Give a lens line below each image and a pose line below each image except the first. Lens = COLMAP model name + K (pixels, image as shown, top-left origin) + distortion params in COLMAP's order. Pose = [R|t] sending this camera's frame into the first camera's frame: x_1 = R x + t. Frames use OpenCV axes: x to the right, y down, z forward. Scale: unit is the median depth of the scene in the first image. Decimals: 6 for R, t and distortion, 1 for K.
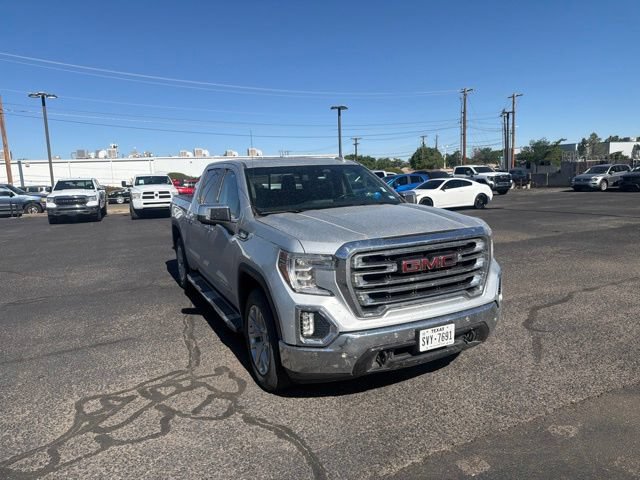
lens RADIAL K [[448.3, 0, 322.4], [0, 448.3, 234.2], [0, 0, 1]] dist [0.048511, -0.063925]
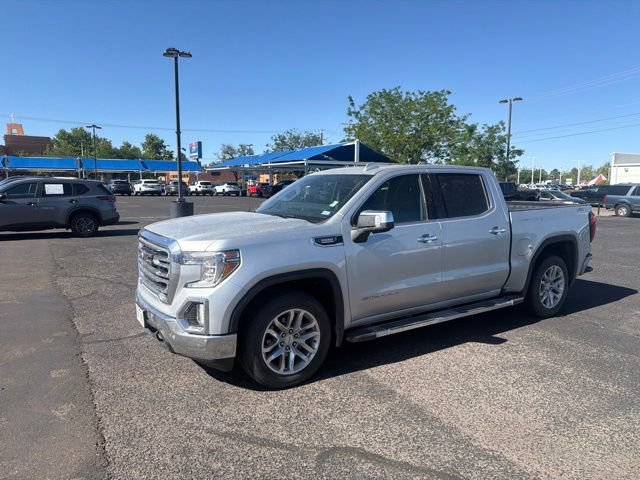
lens RADIAL K [[448.3, 0, 323.2], [0, 448.3, 240.7], [0, 0, 1]] dist [0.048511, -0.063925]
pose [[0.109468, 0.161263, -0.980822, 1.266035], [-0.142188, 0.979144, 0.145118, -0.191387], [0.983768, 0.123575, 0.130114, 1.097127]]
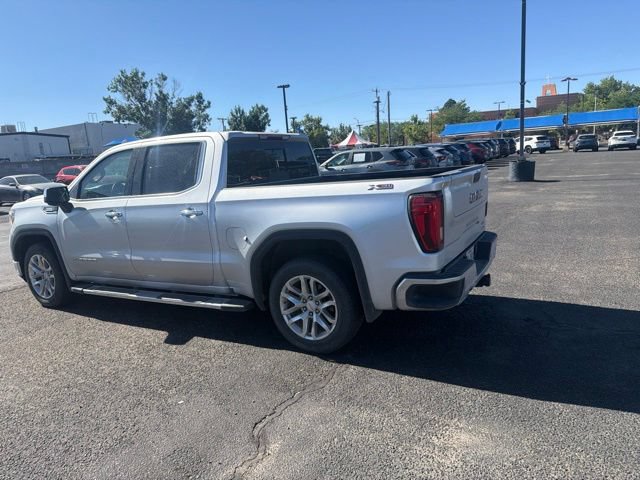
lens RADIAL K [[448.3, 0, 324.2], [0, 448.3, 240.2], [0, 0, 1]] dist [0.048511, -0.063925]
pose [[-0.817333, 0.194170, -0.542462, 0.360130], [0.020214, 0.950587, 0.309799, -0.363582], [0.575811, 0.242243, -0.780871, 2.794645]]
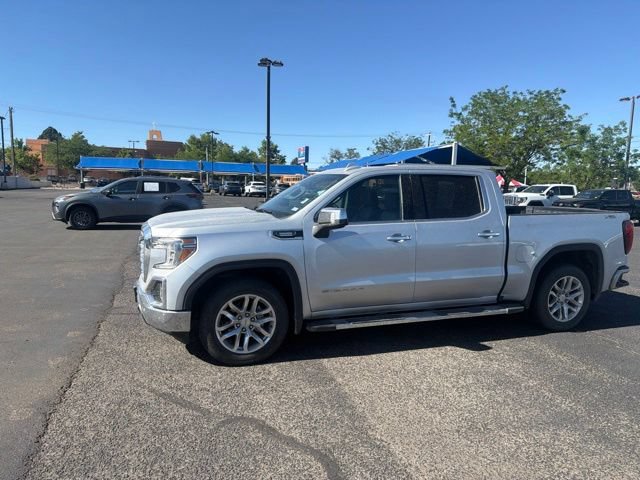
lens RADIAL K [[448.3, 0, 324.0], [0, 448.3, 242.9], [0, 0, 1]] dist [0.048511, -0.063925]
pose [[-0.130994, 0.157205, -0.978840, 1.333750], [-0.151351, 0.972602, 0.176458, -0.231975], [0.979762, 0.171263, -0.103612, 1.445335]]
